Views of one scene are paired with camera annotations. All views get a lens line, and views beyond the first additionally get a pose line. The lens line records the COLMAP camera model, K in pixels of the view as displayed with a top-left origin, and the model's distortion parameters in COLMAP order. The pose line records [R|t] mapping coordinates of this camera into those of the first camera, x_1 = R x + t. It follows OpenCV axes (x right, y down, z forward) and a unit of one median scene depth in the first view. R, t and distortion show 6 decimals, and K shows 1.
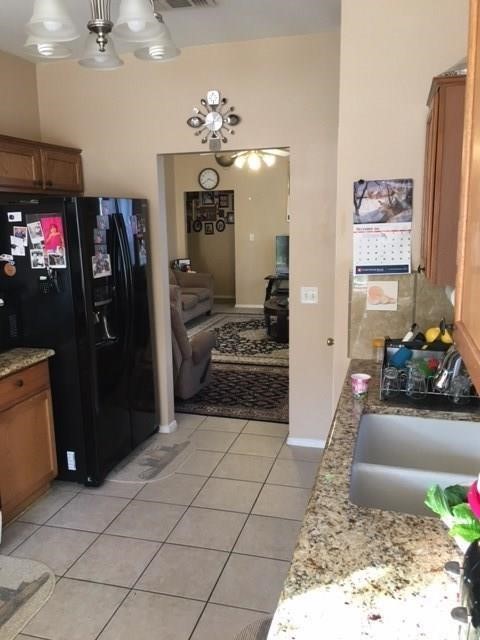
lens RADIAL K [[543.2, 0, 241.5], [0, 543.2, 319.4], [0, 0, 1]] dist [0.056877, -0.055814]
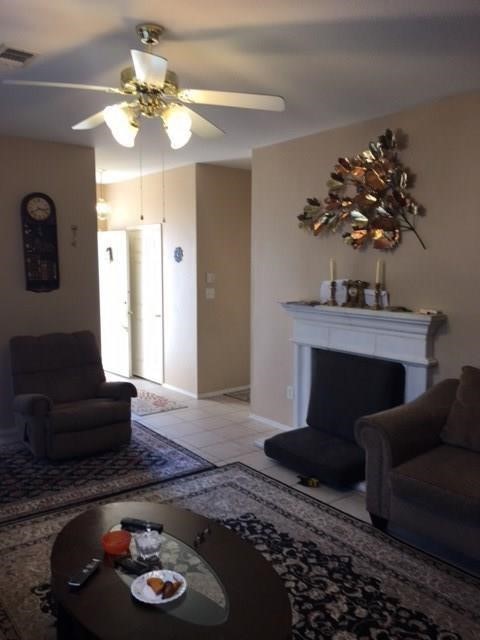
lens RADIAL K [[543.2, 0, 242.1], [0, 543.2, 319.6], [0, 0, 1]] dist [0.056877, -0.055814]
pose [[-0.588007, 0.095155, -0.803239, 0.225017], [-0.150983, 0.962690, 0.224570, -0.176077], [0.794639, 0.253324, -0.551702, 0.911959]]
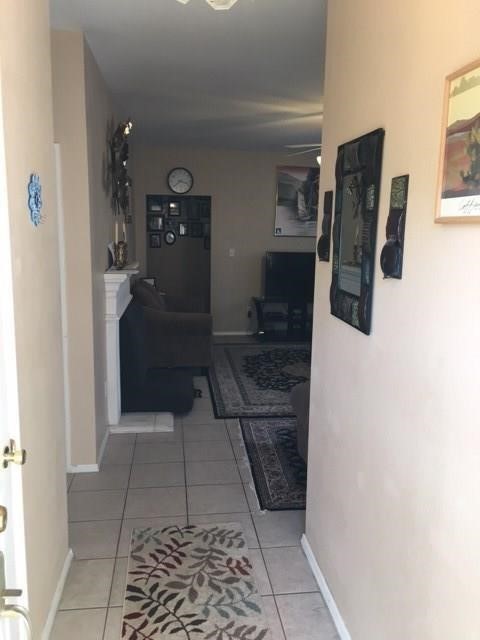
lens RADIAL K [[543.2, 0, 237.5], [0, 543.2, 323.4], [0, 0, 1]] dist [0.056877, -0.055814]
pose [[0.923043, -0.038446, 0.382771, -0.304127], [0.044879, 0.998961, -0.007889, -0.033716], [-0.382070, 0.024460, 0.923809, 0.218209]]
